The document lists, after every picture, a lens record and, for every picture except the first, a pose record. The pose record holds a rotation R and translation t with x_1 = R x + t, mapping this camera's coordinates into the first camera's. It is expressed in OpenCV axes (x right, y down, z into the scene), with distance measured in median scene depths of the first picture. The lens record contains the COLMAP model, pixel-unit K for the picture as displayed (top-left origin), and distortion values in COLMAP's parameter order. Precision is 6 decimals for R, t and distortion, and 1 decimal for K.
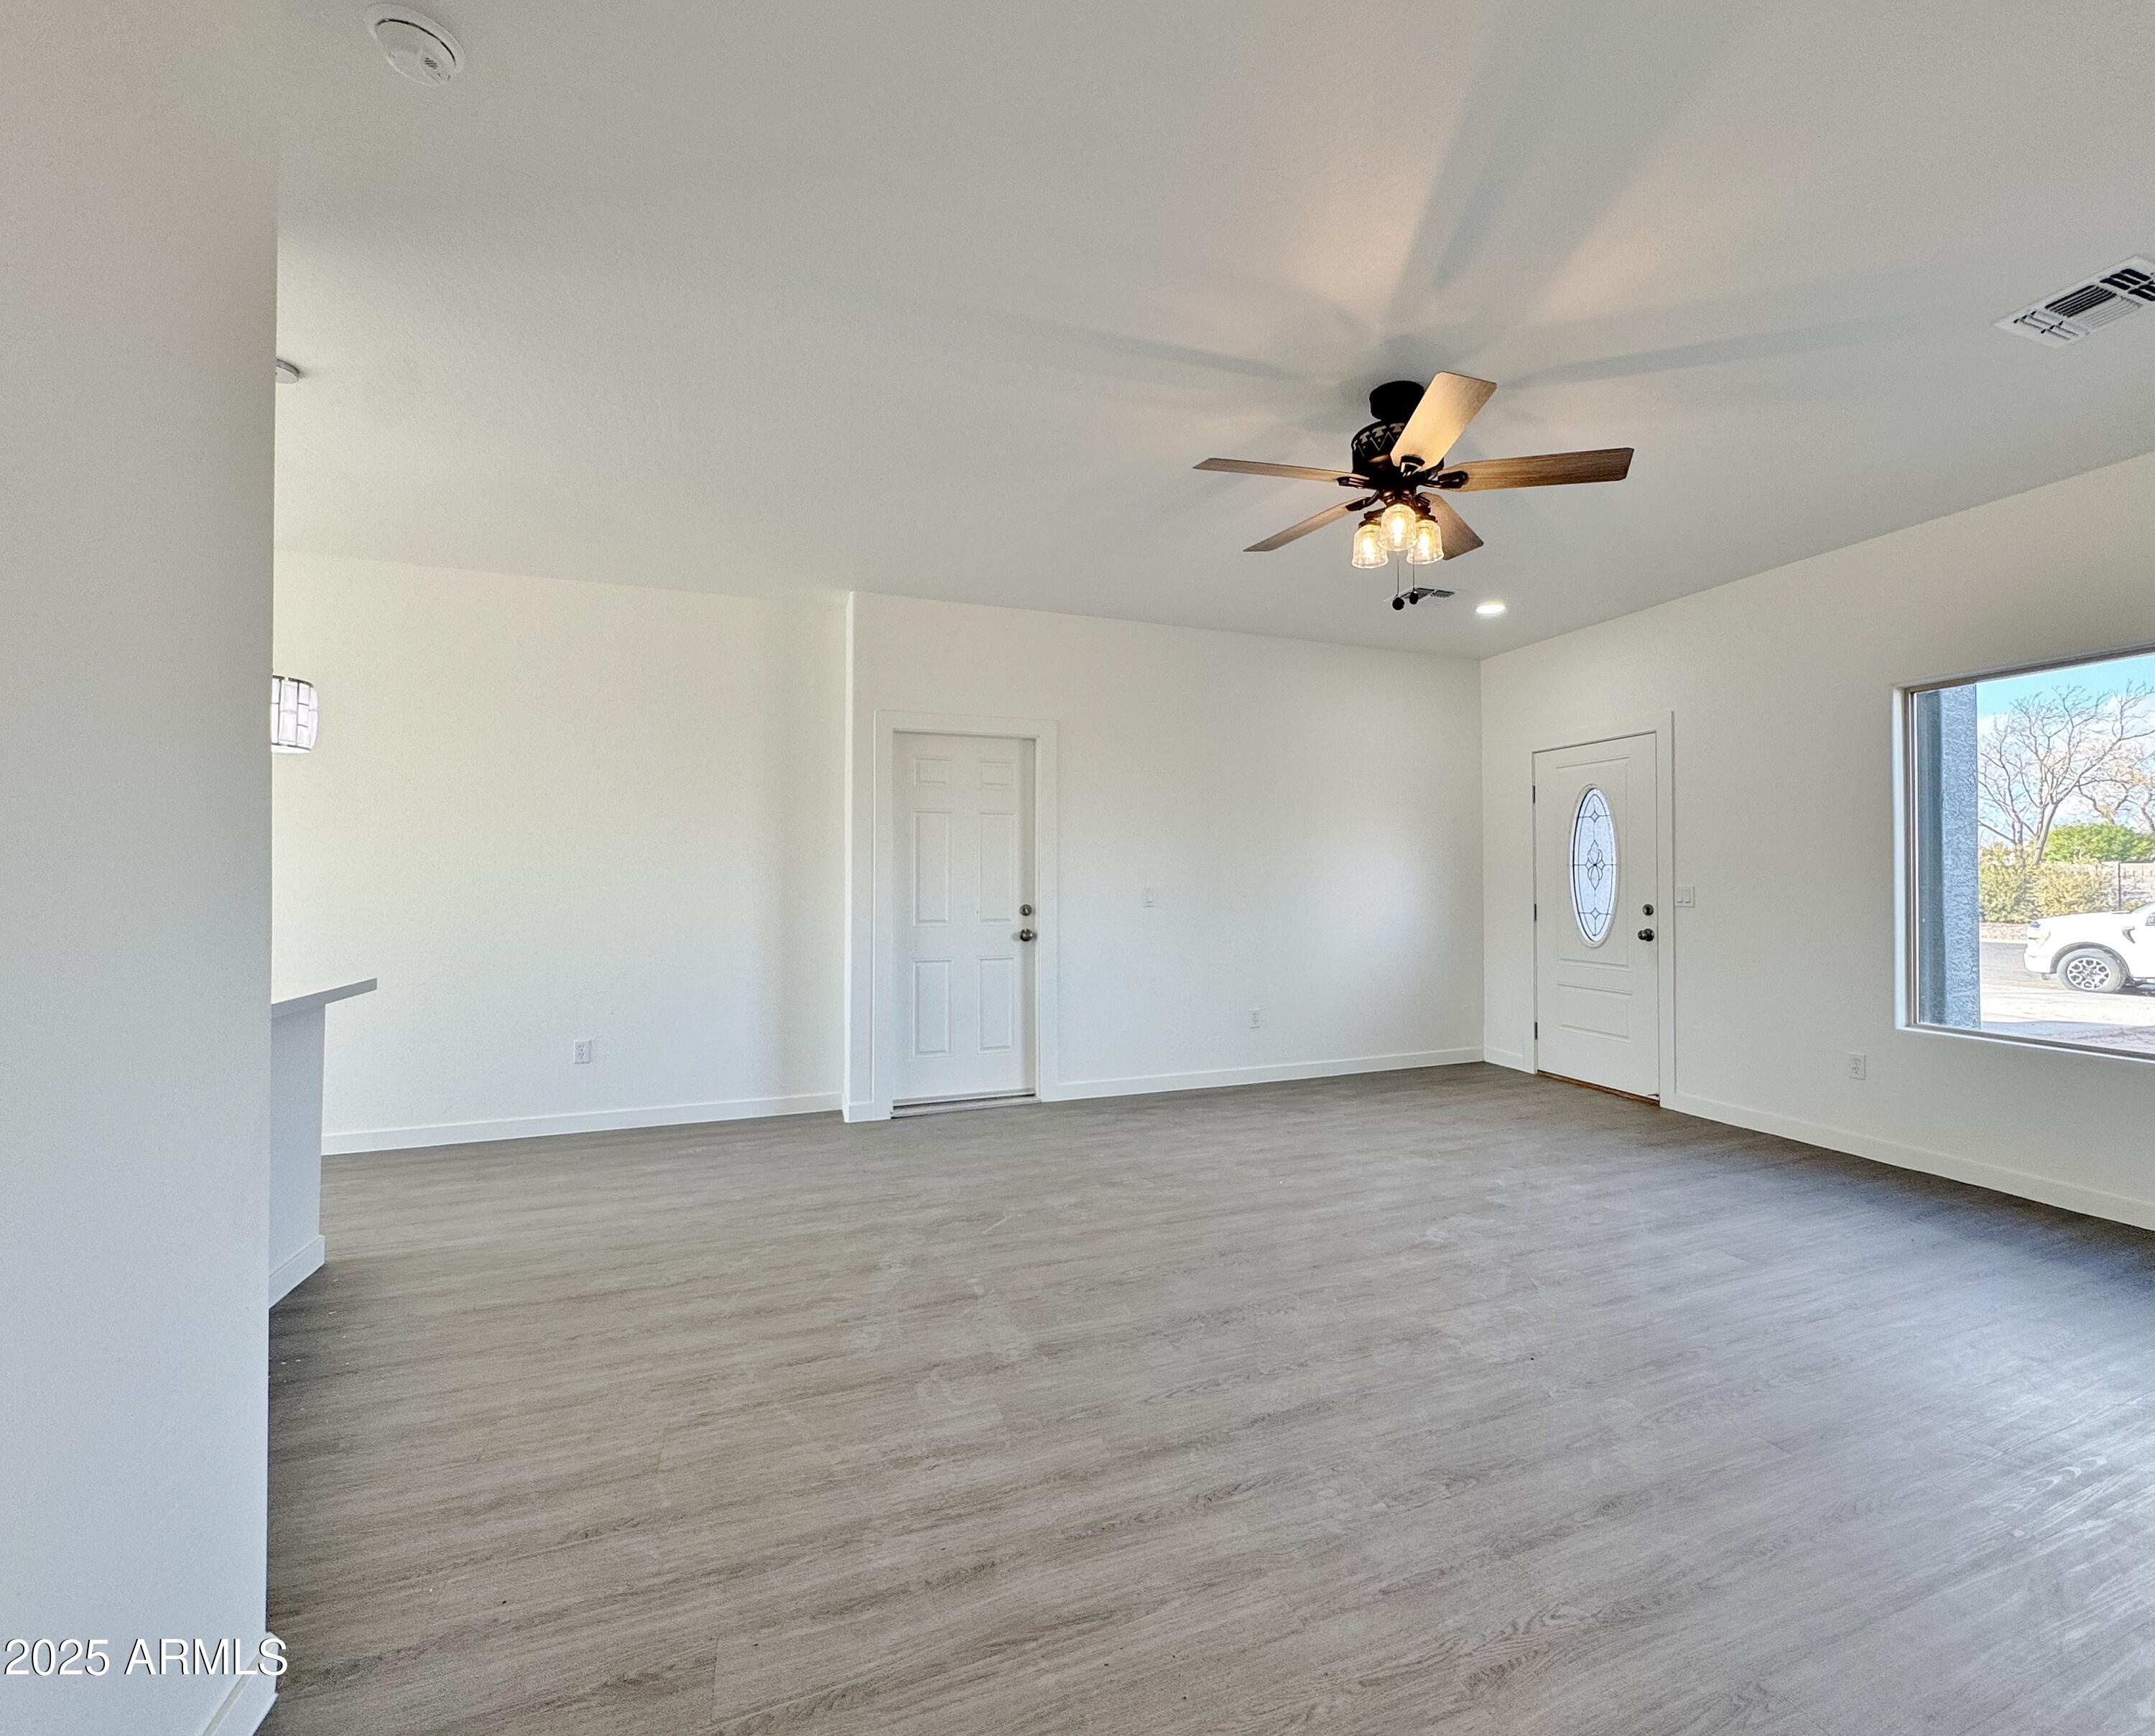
lens RADIAL K [[920.7, 0, 1149.5], [0, 920.7, 869.0], [0, 0, 1]] dist [-0.002015, -0.000154]
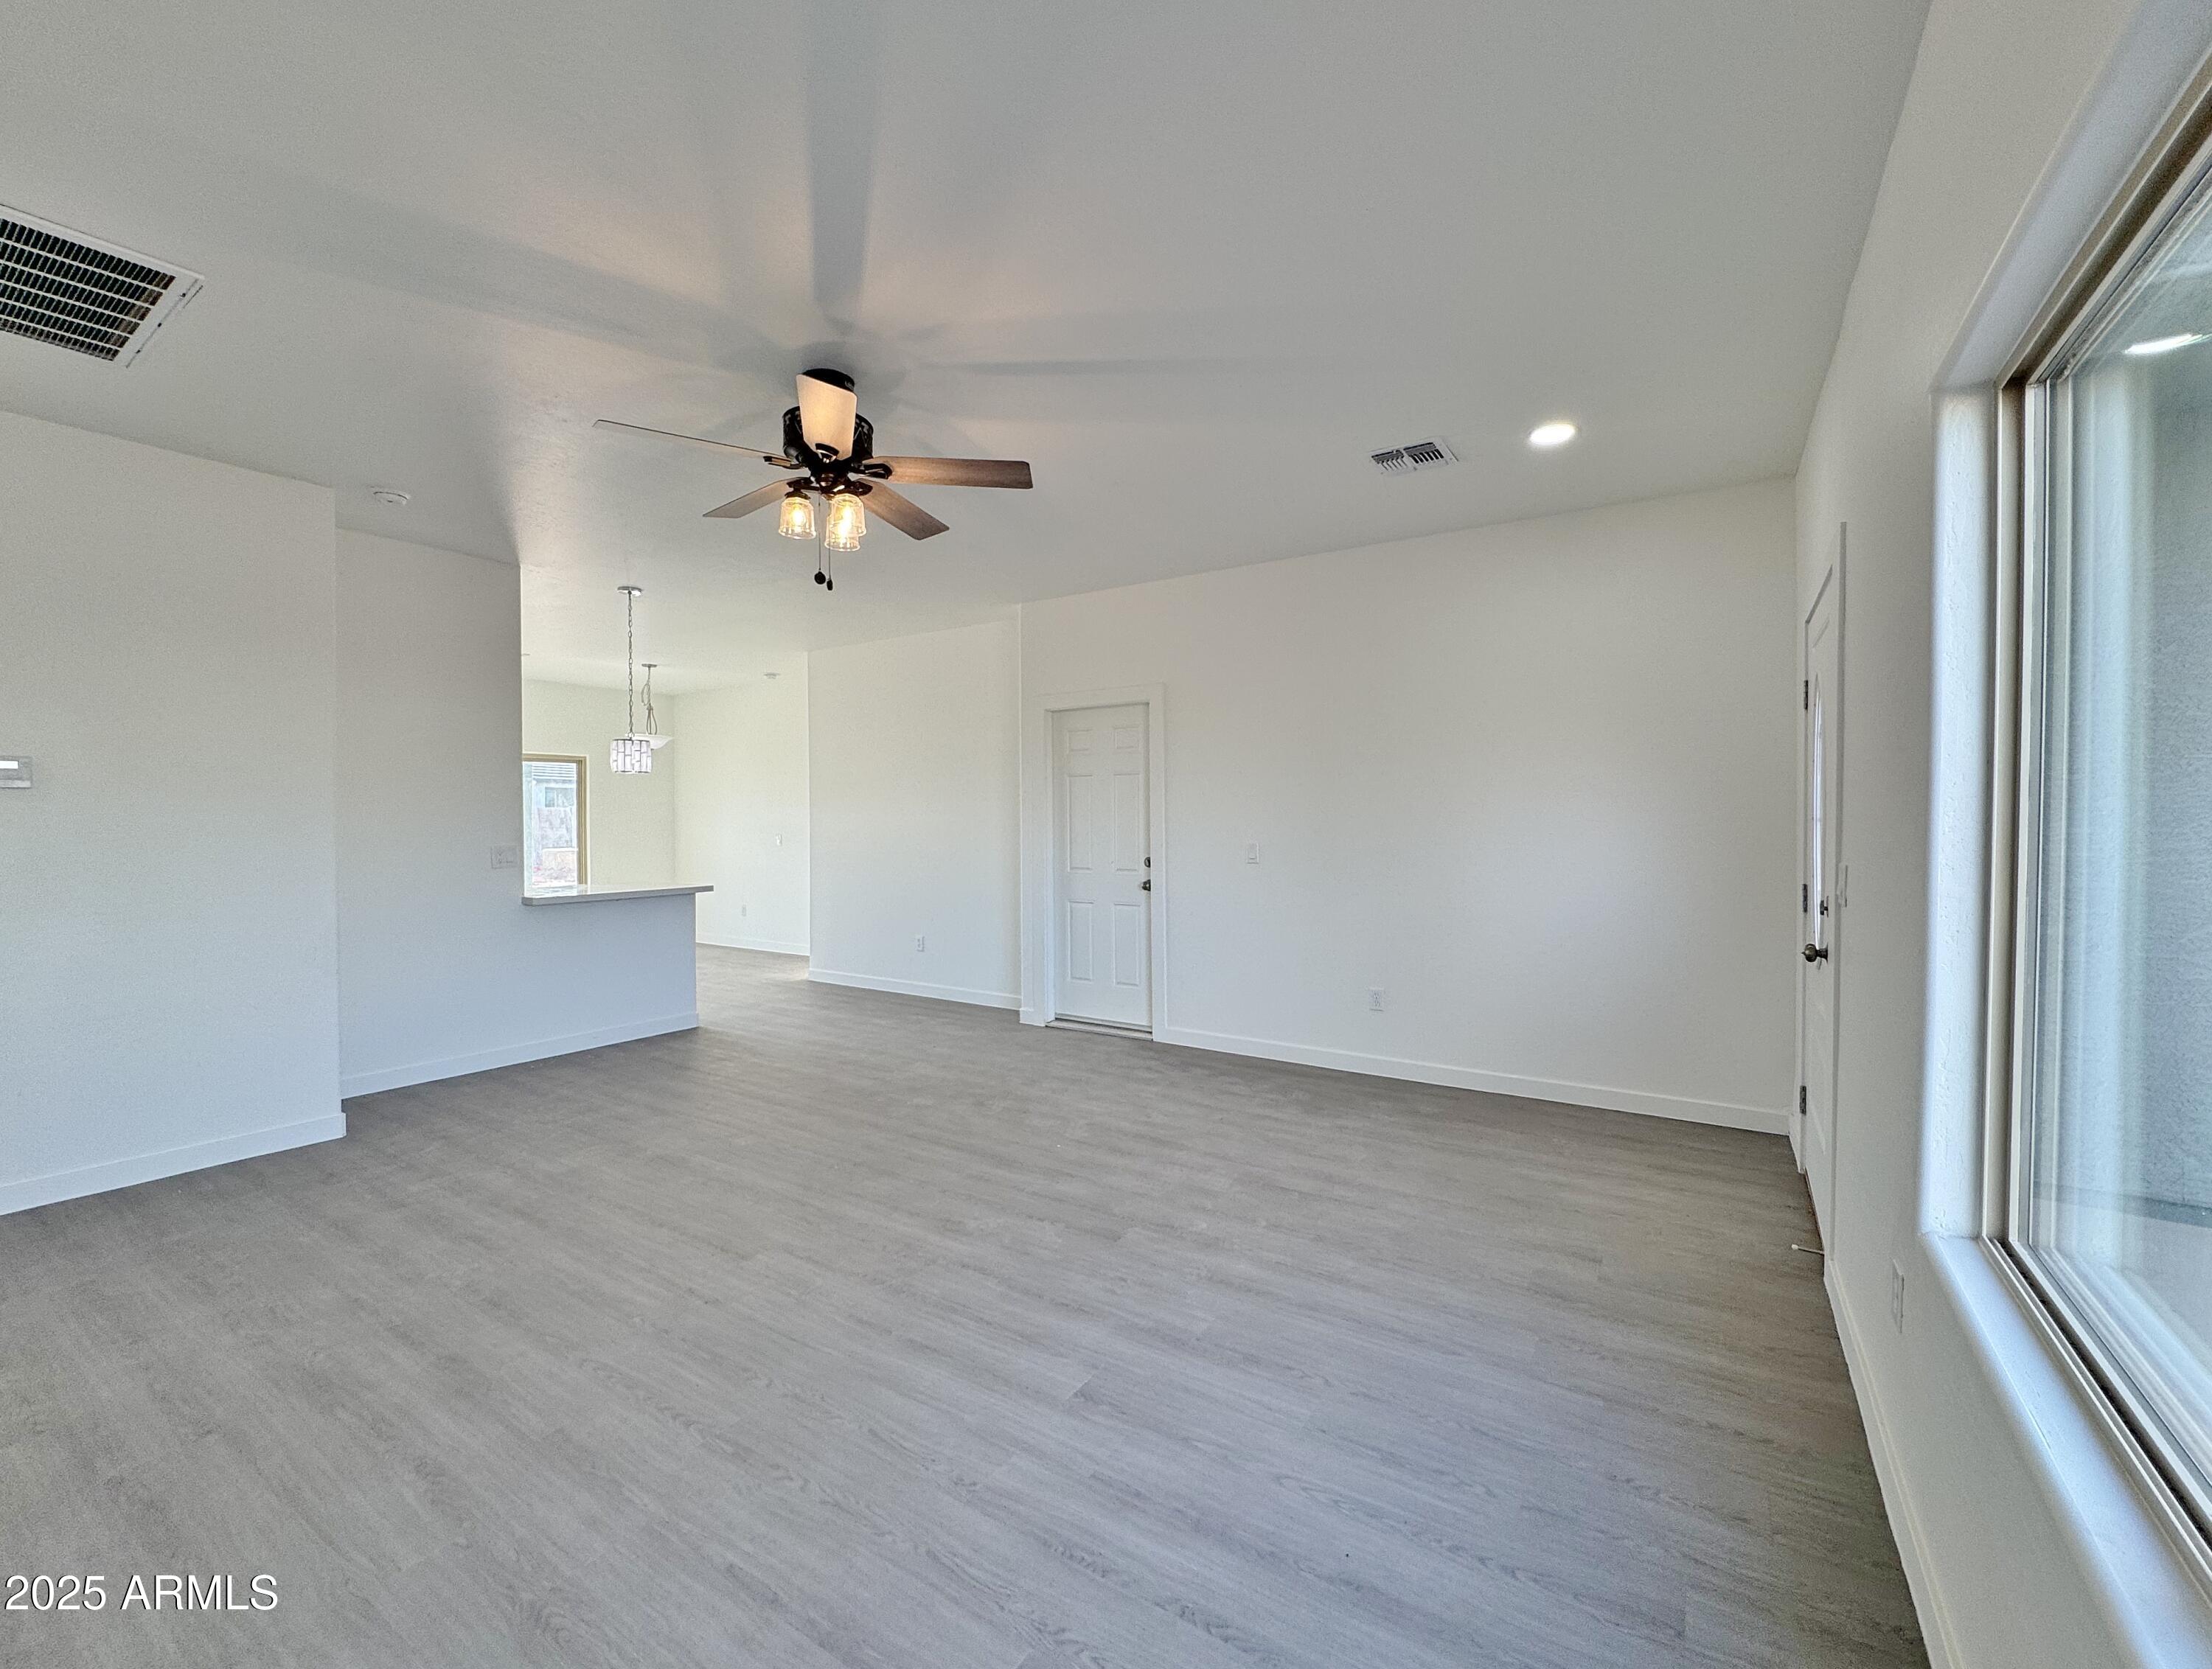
lens RADIAL K [[887.1, 0, 1120.6], [0, 887.1, 832.0], [0, 0, 1]] dist [-0.000976, -0.000221]
pose [[0.587461, 0.010248, -0.809187, 1.024238], [0.011742, 0.999707, 0.021185, -0.019863], [0.809167, -0.021947, 0.587168, 0.534246]]
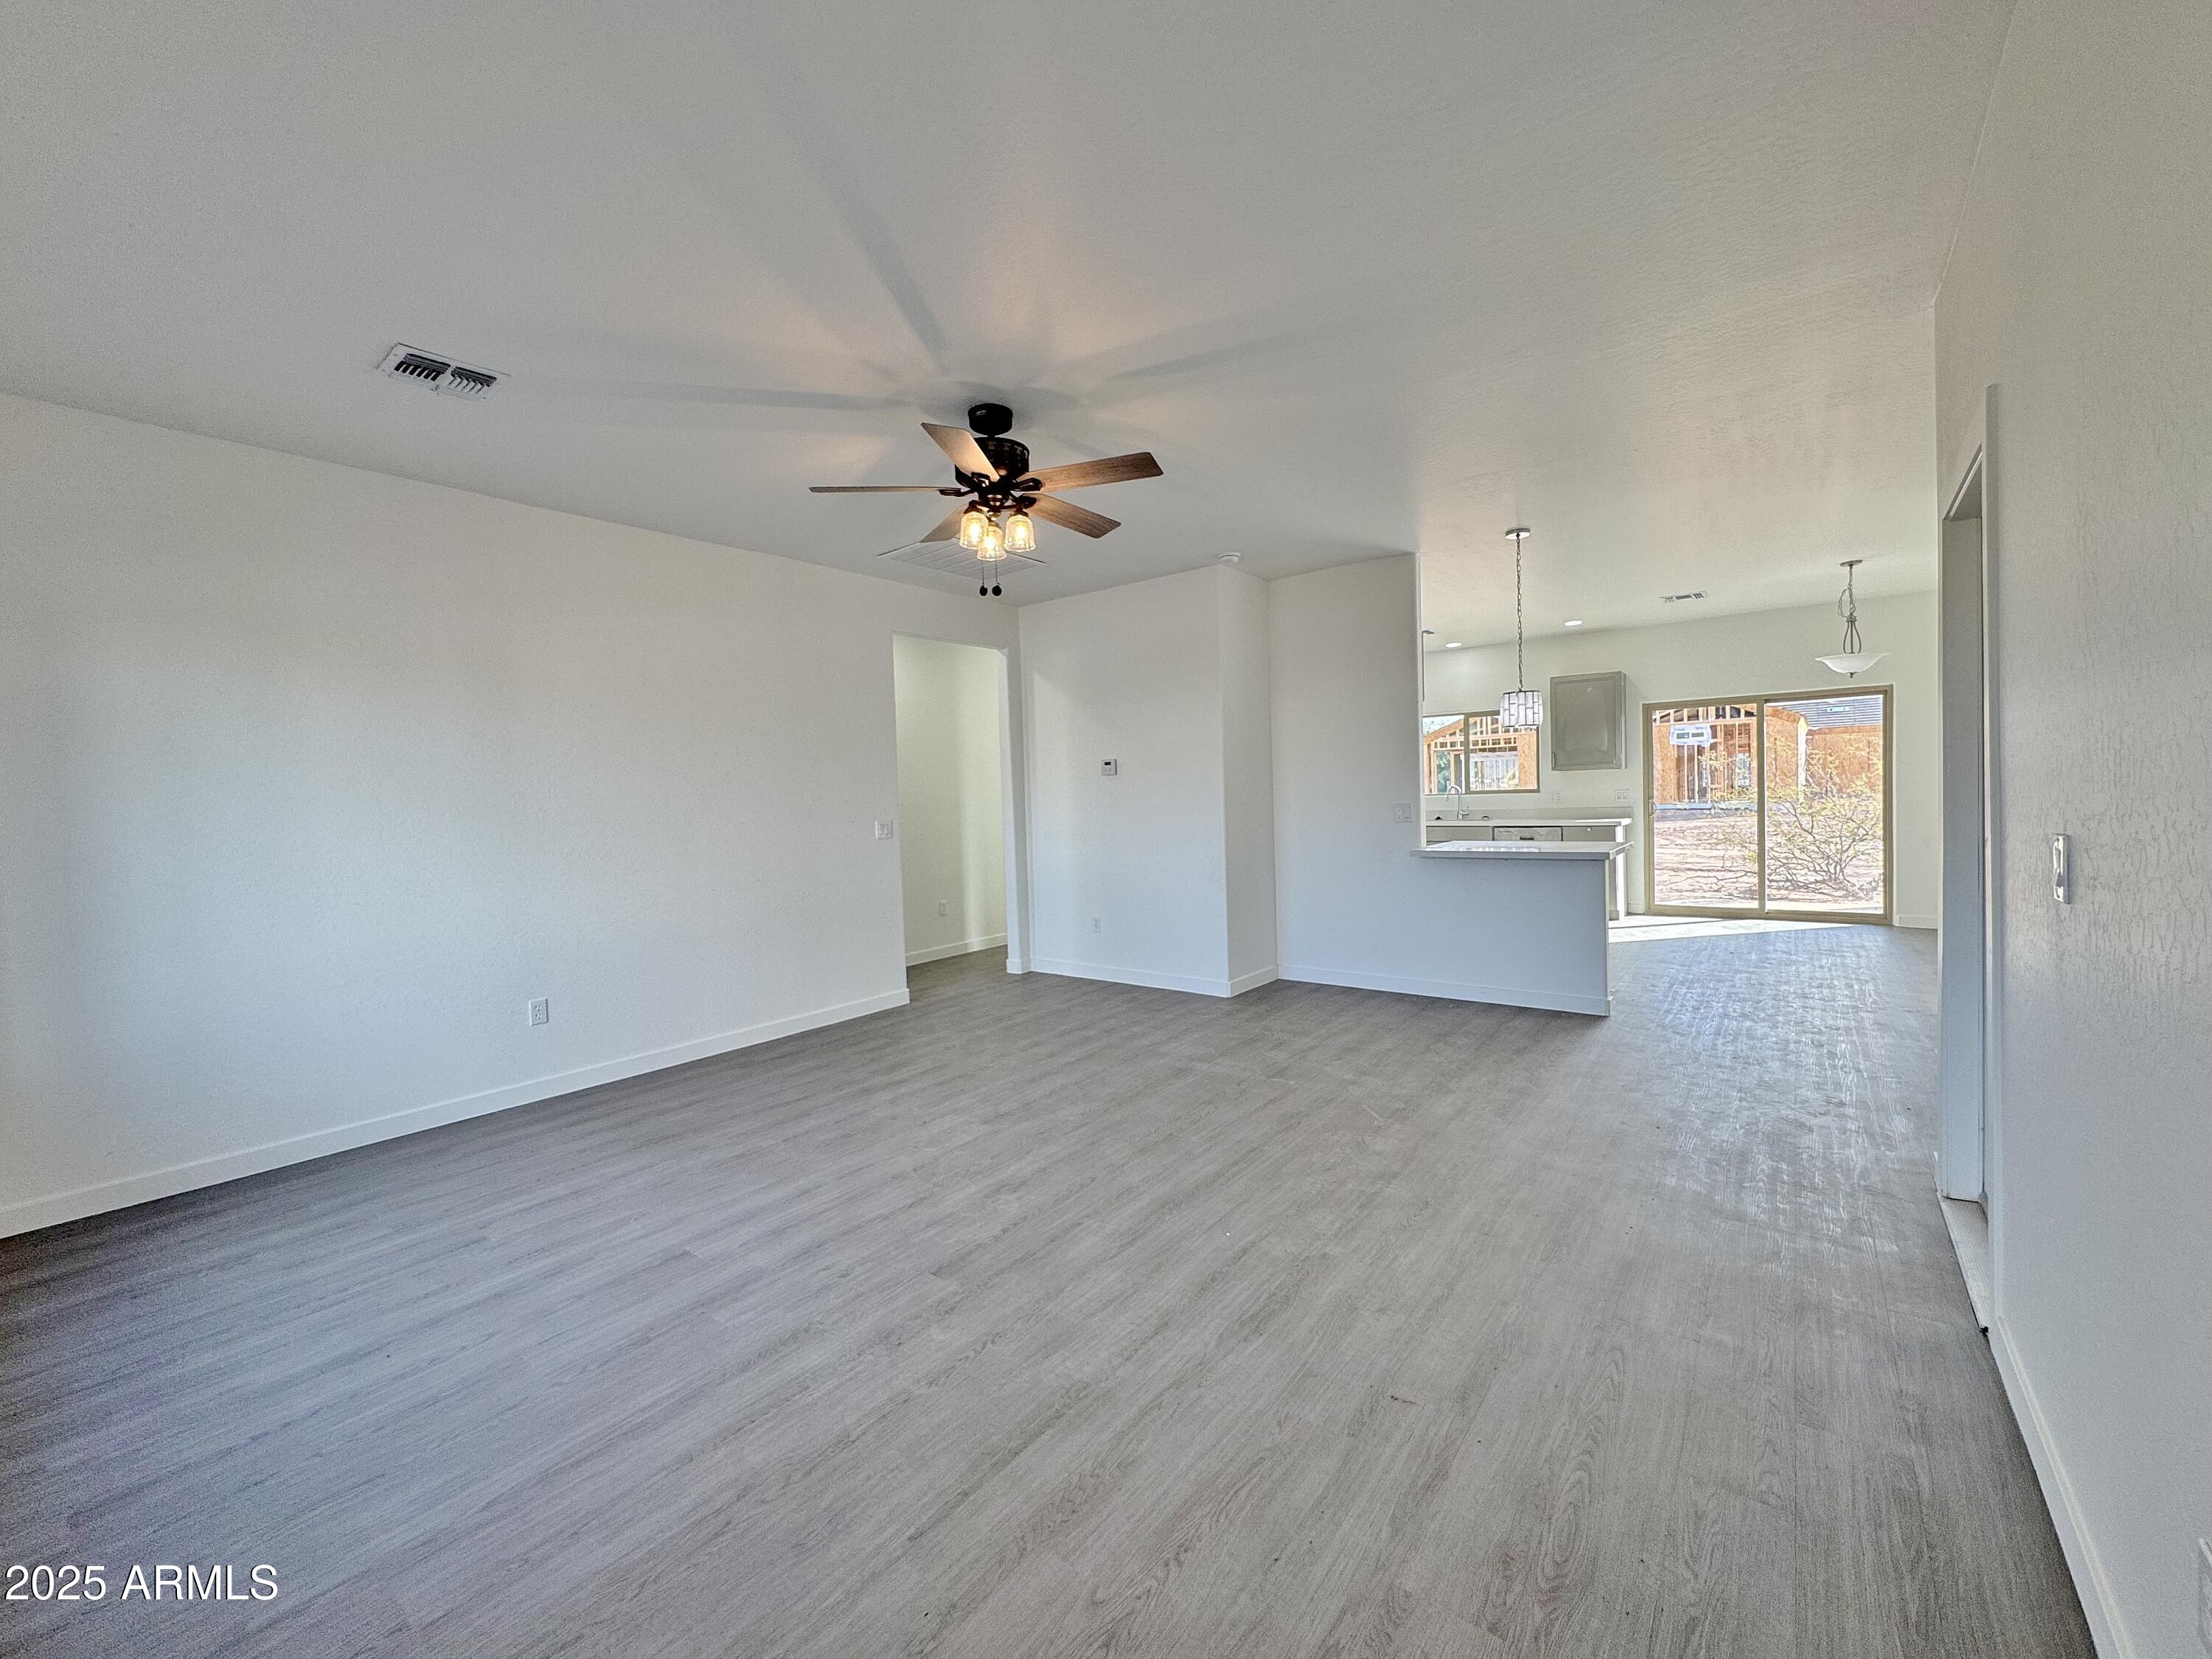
lens RADIAL K [[887.2, 0, 1120.6], [0, 887.2, 827.0], [0, 0, 1]] dist [-0.000976, -0.000221]
pose [[-0.852433, 0.049433, -0.520494, 0.602960], [0.041661, 0.998777, 0.026626, -0.001399], [0.521173, 0.001013, -0.853450, 1.662262]]
